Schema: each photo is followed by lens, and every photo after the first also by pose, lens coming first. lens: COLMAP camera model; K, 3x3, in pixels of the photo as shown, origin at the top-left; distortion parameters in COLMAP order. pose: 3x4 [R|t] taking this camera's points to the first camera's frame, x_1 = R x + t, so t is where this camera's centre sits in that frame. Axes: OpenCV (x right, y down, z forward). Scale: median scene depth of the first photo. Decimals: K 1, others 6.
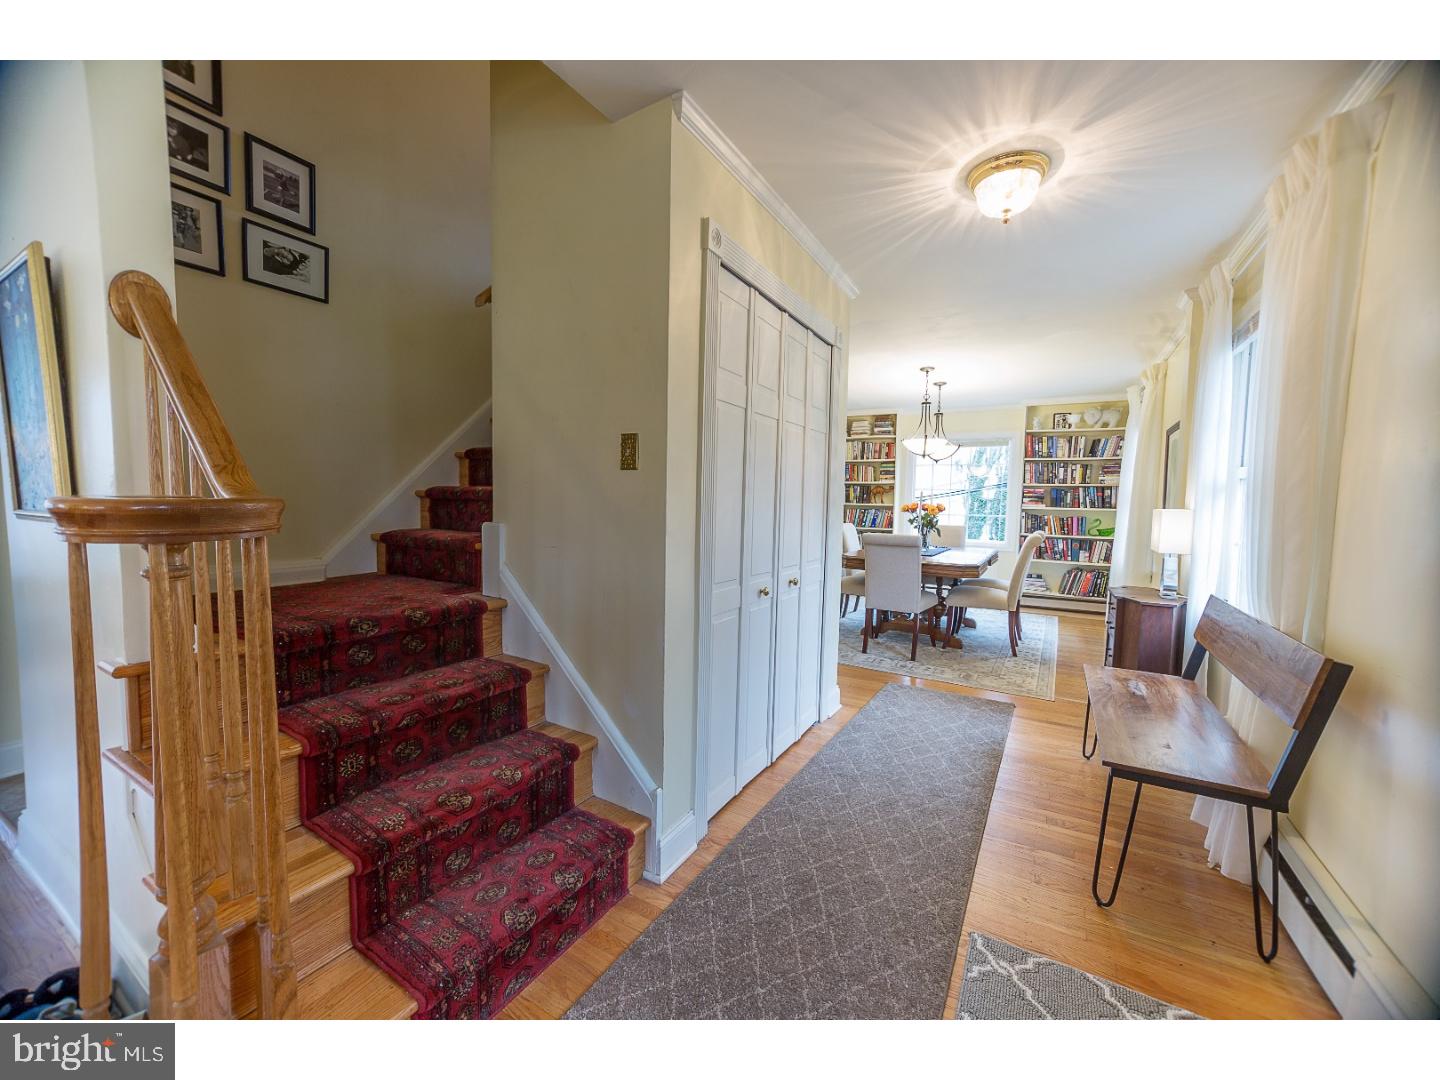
lens RADIAL K [[568.8, 0, 720.0], [0, 568.8, 540.0], [0, 0, 1]] dist [0.000070, 0.000005]
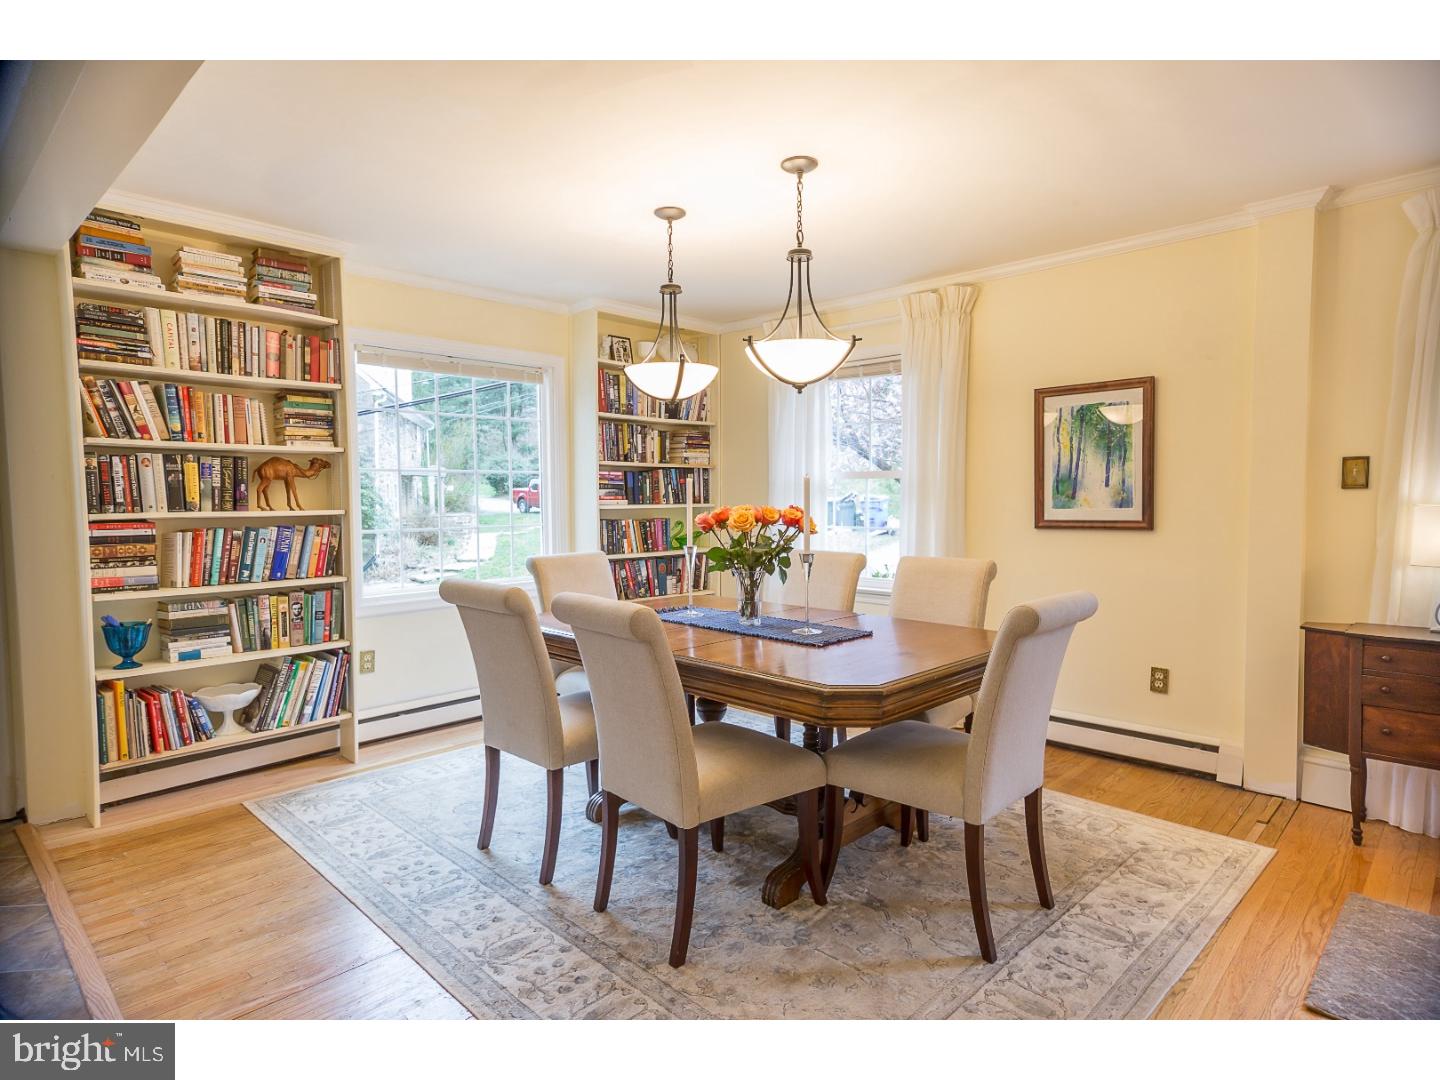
lens RADIAL K [[791.1, 0, 720.0], [0, 791.1, 540.0], [0, 0, 1]] dist [0.023334, -0.000111]
pose [[0.228701, -0.071518, 0.970866, -0.149595], [0.086390, 0.994854, 0.052934, -0.056328], [-0.969656, 0.071767, 0.233703, 0.736338]]
